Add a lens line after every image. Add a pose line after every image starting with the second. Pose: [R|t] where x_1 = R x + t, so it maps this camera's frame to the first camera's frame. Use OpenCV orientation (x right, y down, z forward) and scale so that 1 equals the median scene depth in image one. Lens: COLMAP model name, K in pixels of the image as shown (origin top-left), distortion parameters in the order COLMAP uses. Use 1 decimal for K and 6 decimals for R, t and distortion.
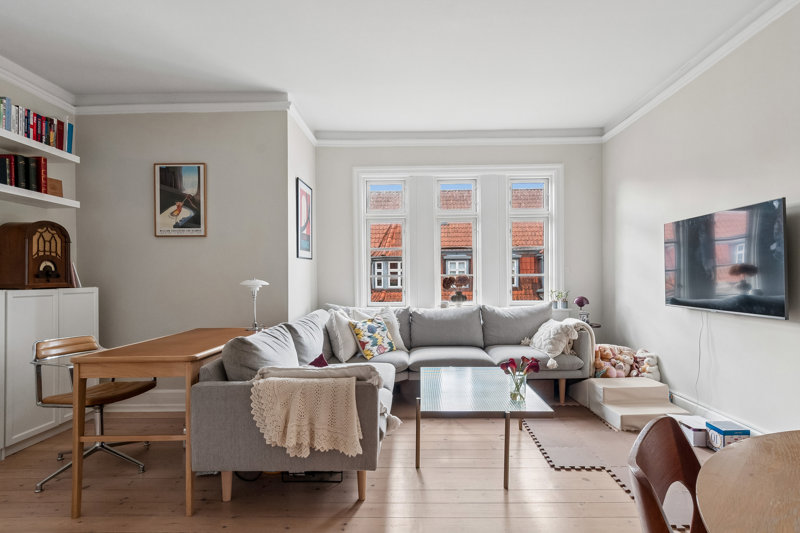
lens RADIAL K [[449.1, 0, 400.0], [0, 449.1, 266.5], [0, 0, 1]] dist [0.000330, -0.000464]
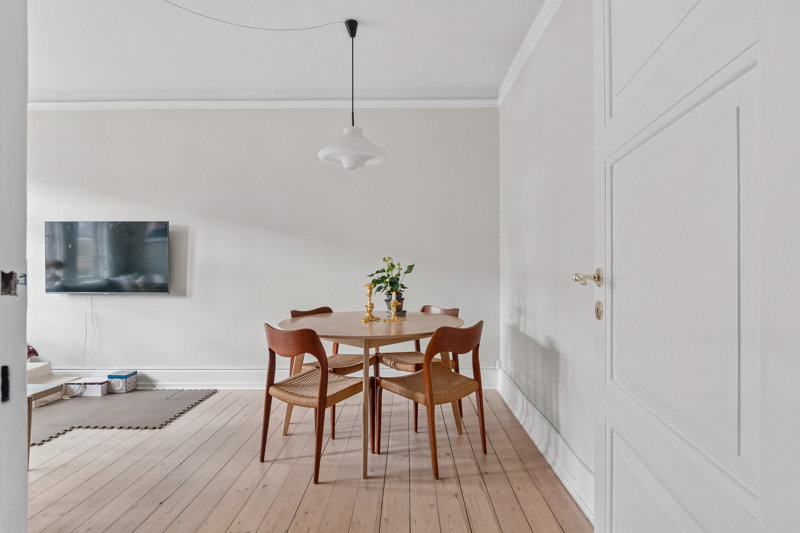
lens RADIAL K [[449.1, 0, 400.0], [0, 449.1, 266.5], [0, 0, 1]] dist [0.000330, -0.000464]
pose [[-0.010193, 0.009797, 0.999900, -0.568352], [-0.016769, 0.999810, -0.009967, 0.012537], [-0.999807, -0.016869, -0.010027, 0.109738]]
